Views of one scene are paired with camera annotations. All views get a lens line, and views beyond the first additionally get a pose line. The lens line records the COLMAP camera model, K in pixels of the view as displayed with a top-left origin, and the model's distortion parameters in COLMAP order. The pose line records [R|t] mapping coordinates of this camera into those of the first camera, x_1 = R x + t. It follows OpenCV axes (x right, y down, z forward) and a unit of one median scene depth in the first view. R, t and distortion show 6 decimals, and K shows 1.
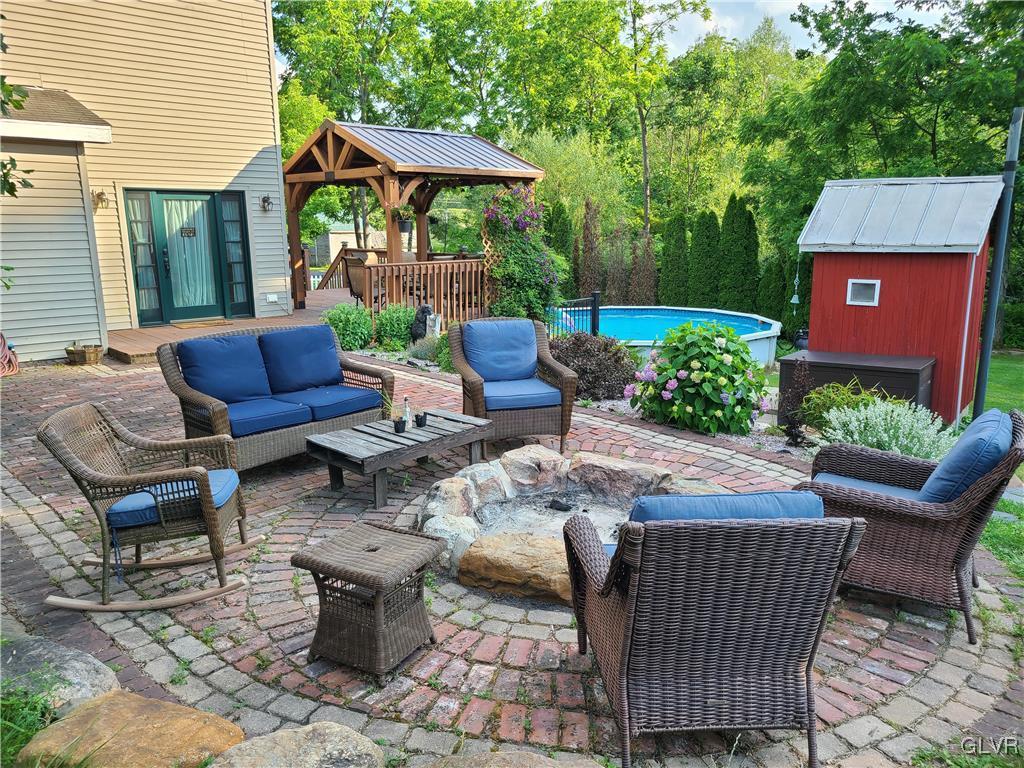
lens RADIAL K [[770.9, 0, 512.1], [0, 770.9, 387.3], [0, 0, 1]] dist [0.033656, -0.001748]
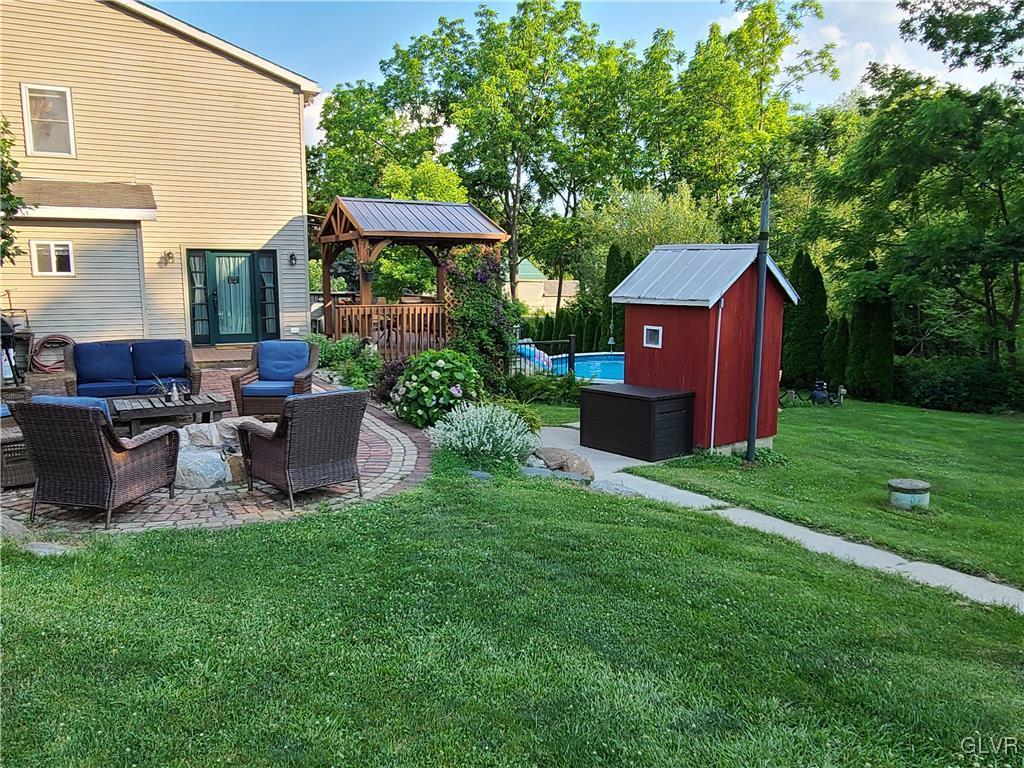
lens RADIAL K [[790.6, 0, 511.5], [0, 790.6, 381.2], [0, 0, 1]] dist [-0.010105, -0.011156]
pose [[0.959404, 0.049345, -0.277687, 0.442497], [-0.069281, 0.995641, -0.062441, 0.029906], [0.273395, 0.079145, 0.958640, -0.180350]]
